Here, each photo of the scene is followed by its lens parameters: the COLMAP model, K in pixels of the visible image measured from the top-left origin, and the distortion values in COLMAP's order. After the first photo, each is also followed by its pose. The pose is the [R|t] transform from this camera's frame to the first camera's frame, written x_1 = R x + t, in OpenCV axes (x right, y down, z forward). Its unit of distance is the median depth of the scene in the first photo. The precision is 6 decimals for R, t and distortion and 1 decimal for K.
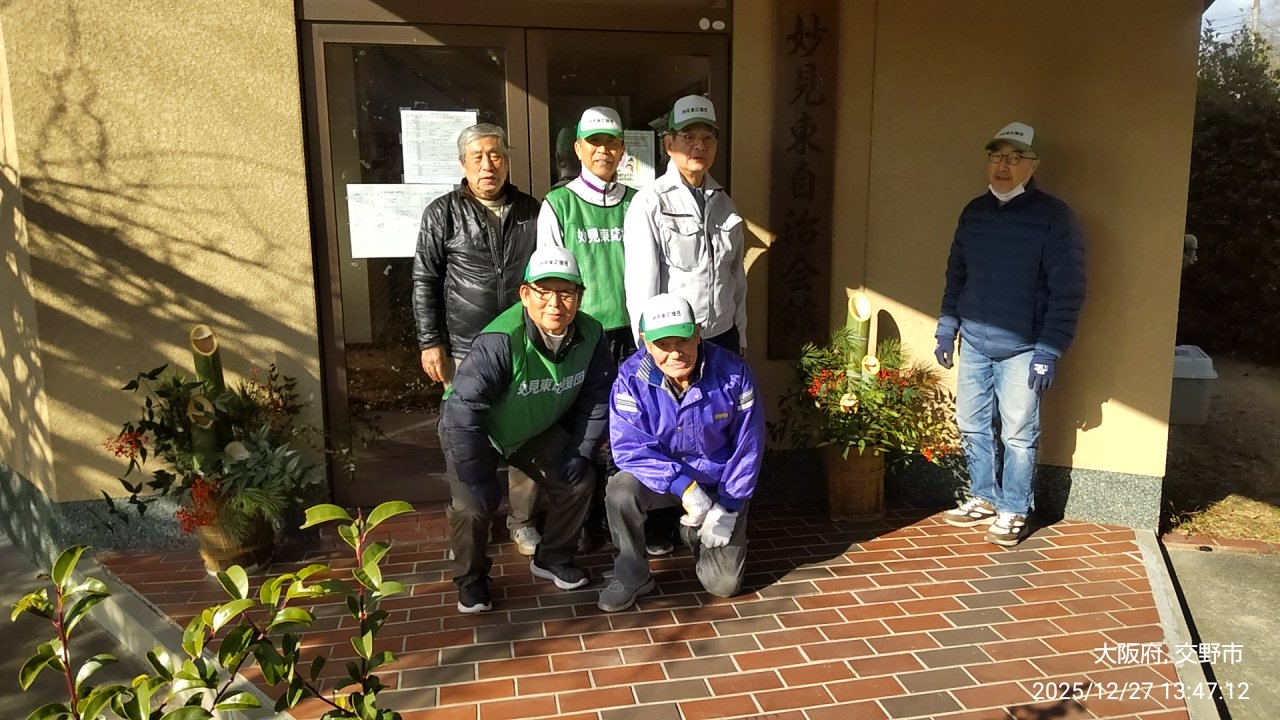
lens RADIAL K [[940.0, 0, 626.3], [0, 940.0, 319.0], [0, 0, 1]] dist [0.090188, -0.145879]
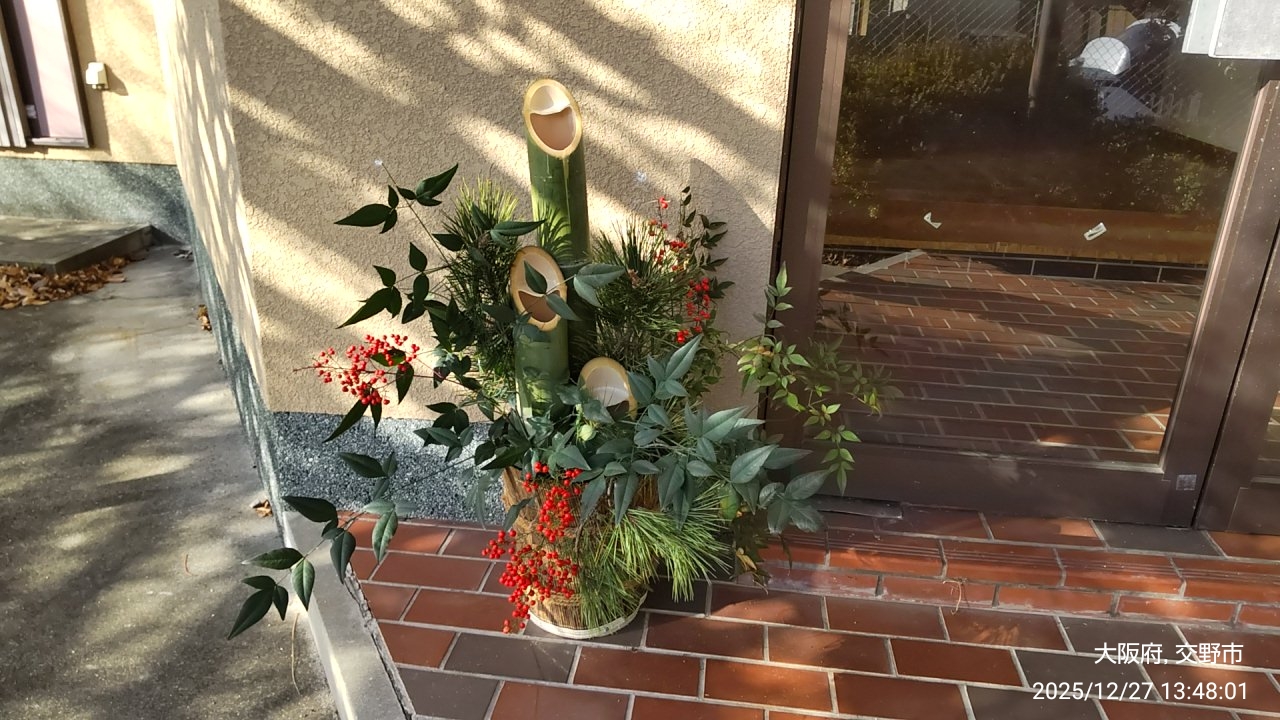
lens RADIAL K [[940.0, 0, 626.3], [0, 940.0, 319.0], [0, 0, 1]] dist [0.090188, -0.145879]
pose [[0.948950, 0.142955, -0.281171, -0.263820], [-0.089959, 0.977038, 0.193140, 0.024565], [0.302325, -0.157987, 0.940021, 0.561585]]
